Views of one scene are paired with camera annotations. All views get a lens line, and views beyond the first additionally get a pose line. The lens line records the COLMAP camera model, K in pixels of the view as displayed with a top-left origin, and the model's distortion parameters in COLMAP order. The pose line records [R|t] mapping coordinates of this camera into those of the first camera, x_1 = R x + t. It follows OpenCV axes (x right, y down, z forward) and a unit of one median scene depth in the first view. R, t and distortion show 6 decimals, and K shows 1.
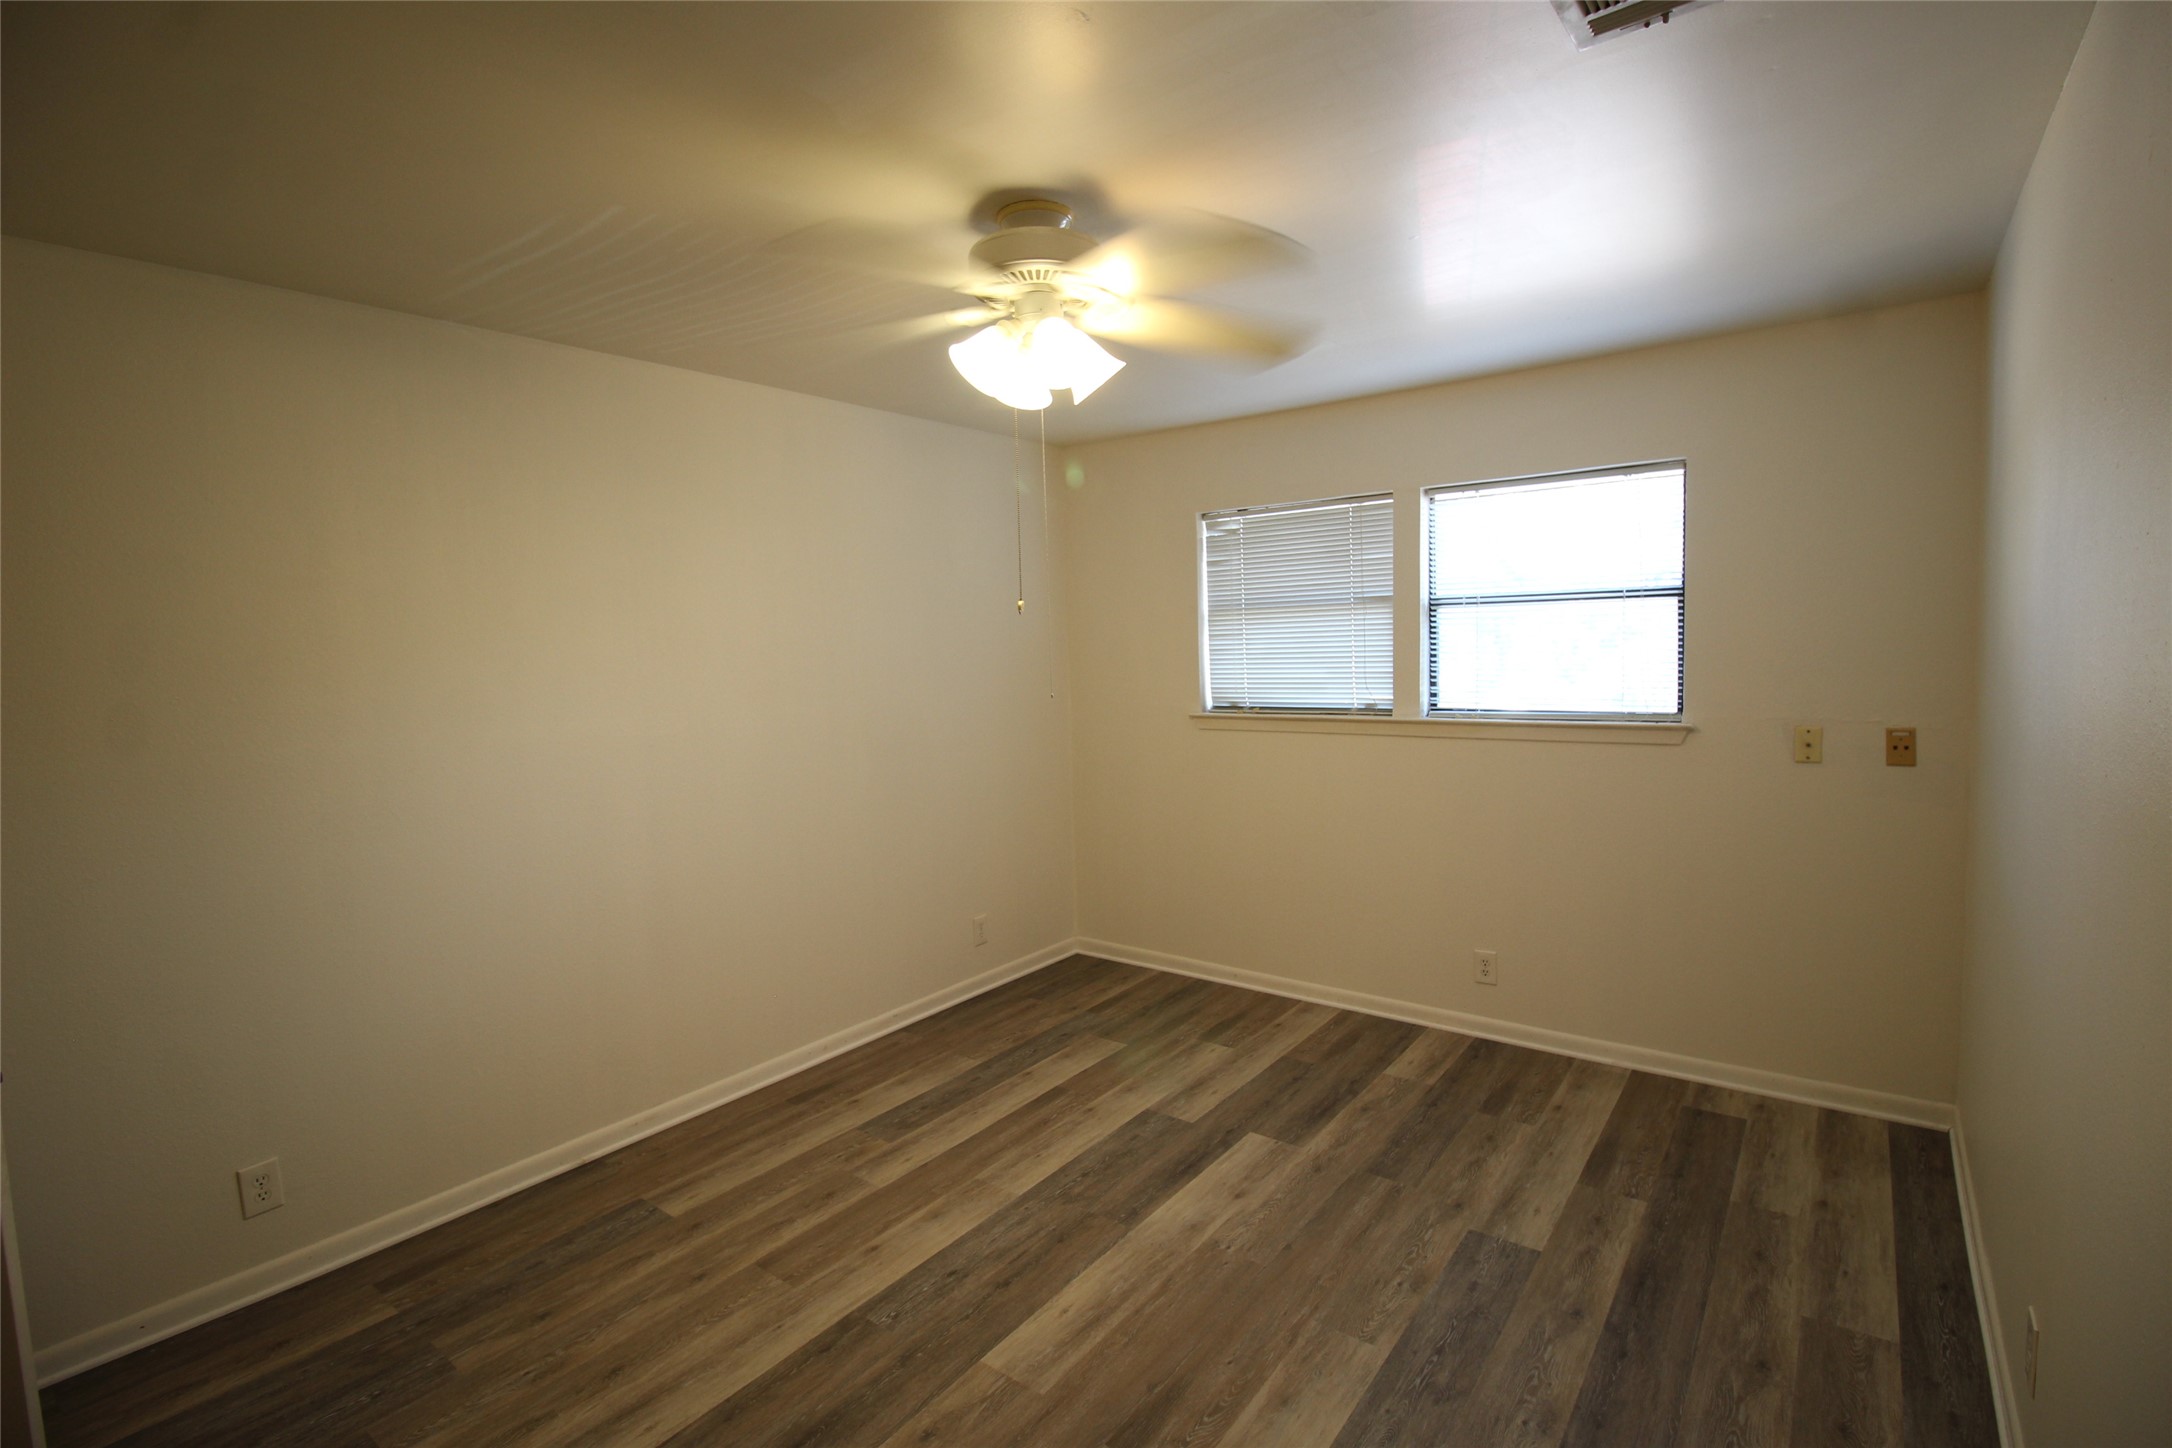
lens RADIAL K [[1003.5, 0, 1085.8], [0, 1003.5, 724.9], [0, 0, 1]] dist [-0.009963, -0.008951]
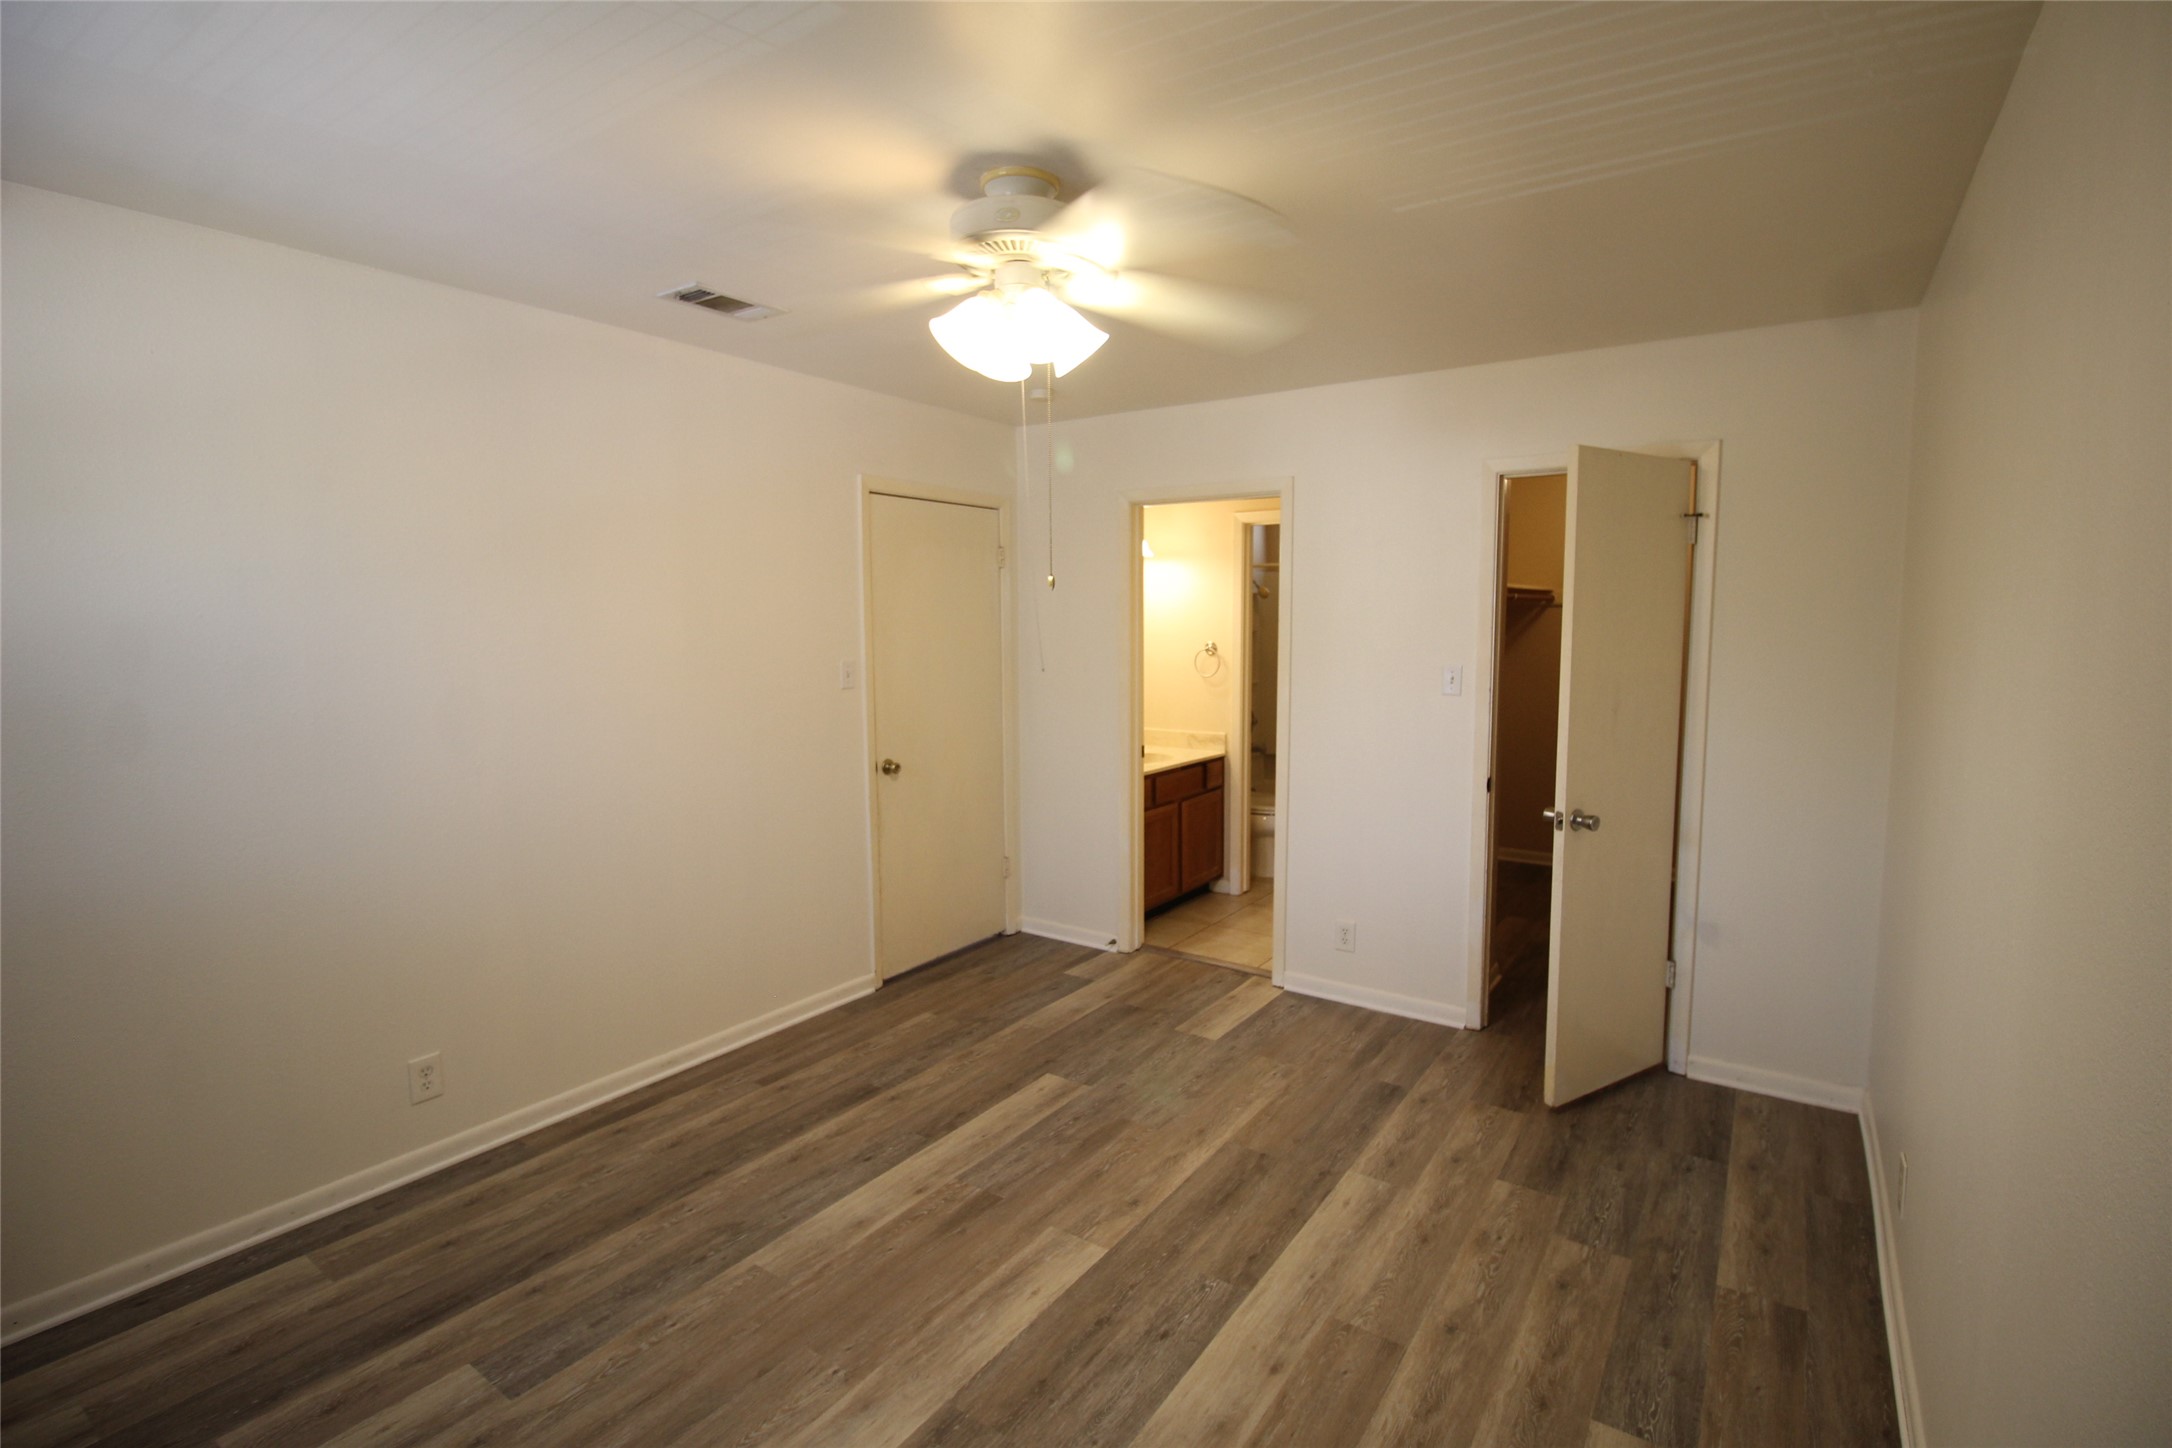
lens RADIAL K [[1003.5, 0, 1085.1], [0, 1003.5, 719.9], [0, 0, 1]] dist [-0.009963, -0.008951]
pose [[-0.998623, 0.033249, -0.040591, -0.049146], [0.024980, 0.981570, 0.189466, -0.158973], [0.046142, 0.188191, -0.981048, 1.851516]]
